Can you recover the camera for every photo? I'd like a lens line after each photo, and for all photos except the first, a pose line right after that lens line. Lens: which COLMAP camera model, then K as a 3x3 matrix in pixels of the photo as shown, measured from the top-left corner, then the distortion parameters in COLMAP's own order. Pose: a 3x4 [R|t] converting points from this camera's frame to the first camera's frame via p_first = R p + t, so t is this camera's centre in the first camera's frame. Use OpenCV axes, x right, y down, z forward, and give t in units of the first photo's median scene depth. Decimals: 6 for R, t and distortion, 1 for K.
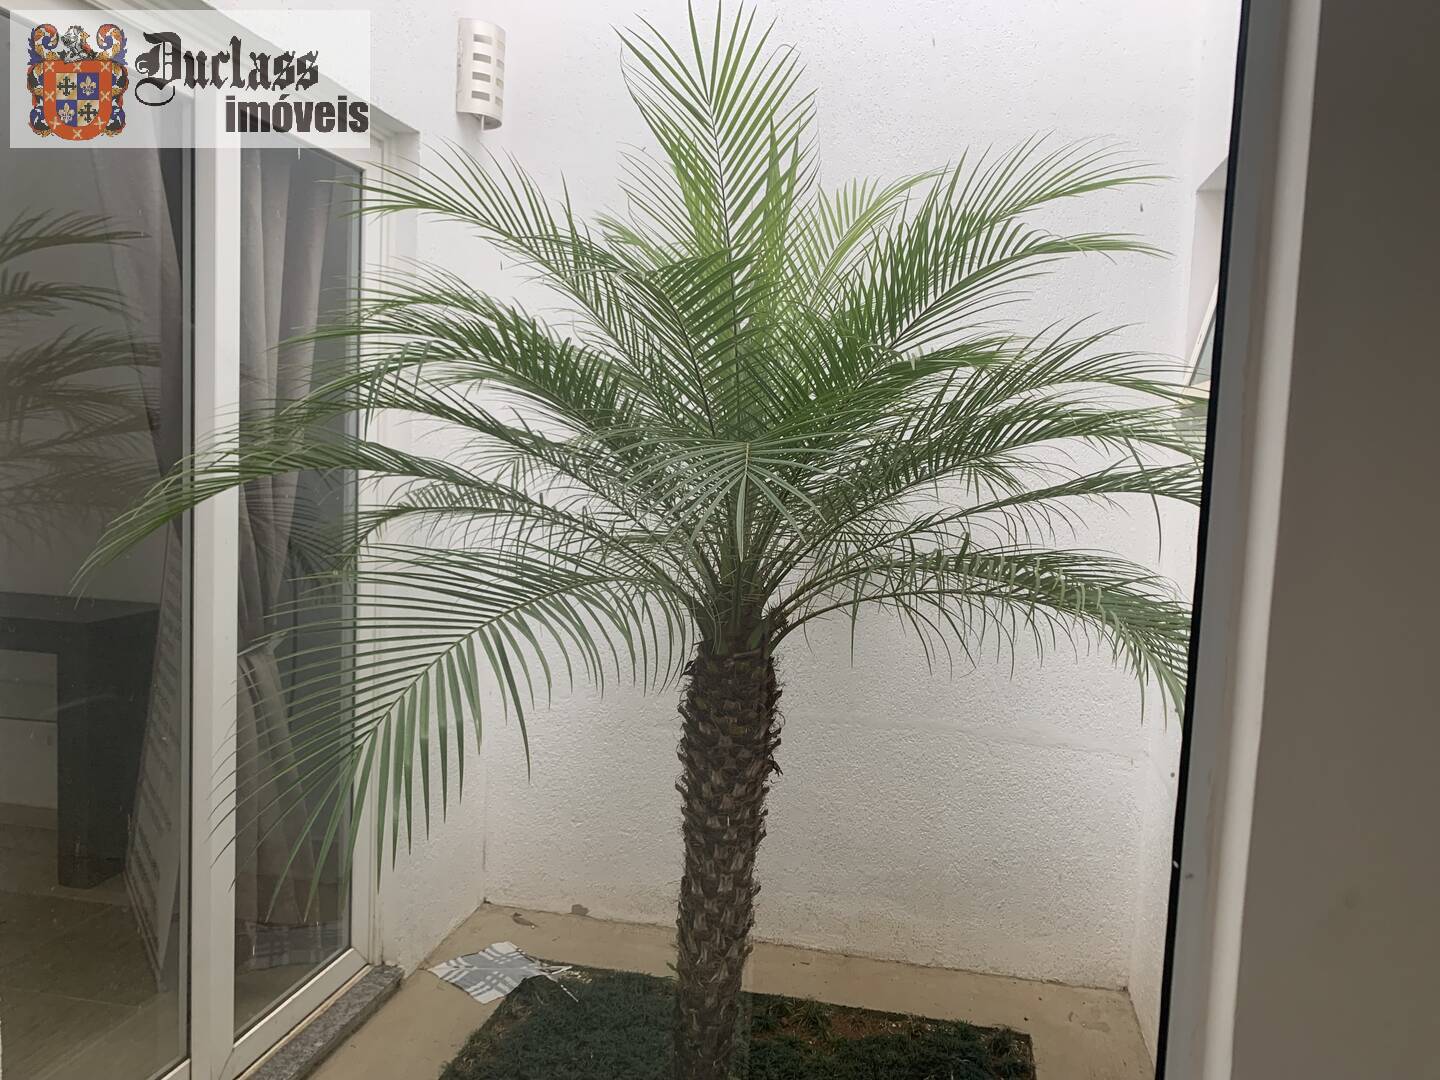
lens RADIAL K [[1111.6, 0, 710.3], [0, 1111.6, 539.7], [0, 0, 1]] dist [0.037383, -0.040275]
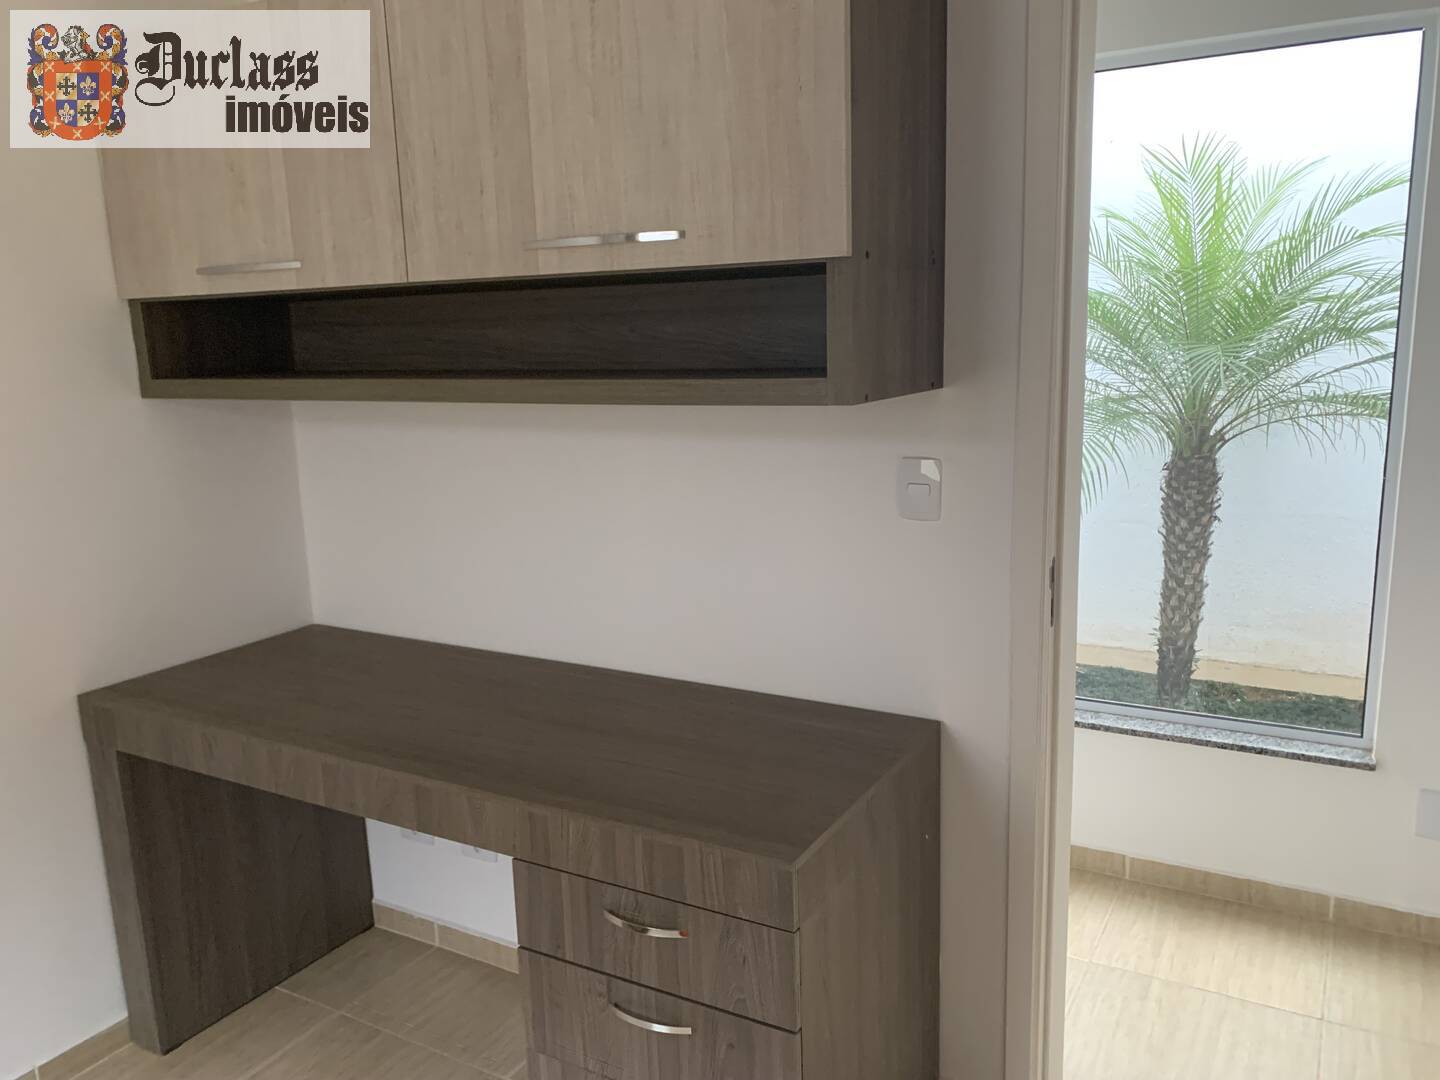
lens RADIAL K [[1111.6, 0, 729.7], [0, 1111.6, 553.8], [0, 0, 1]] dist [0.037383, -0.040275]
pose [[0.953064, -0.016840, -0.302299, -0.153823], [0.053230, 0.992219, 0.112548, 0.013151], [0.298051, -0.123357, 0.946546, -0.999424]]
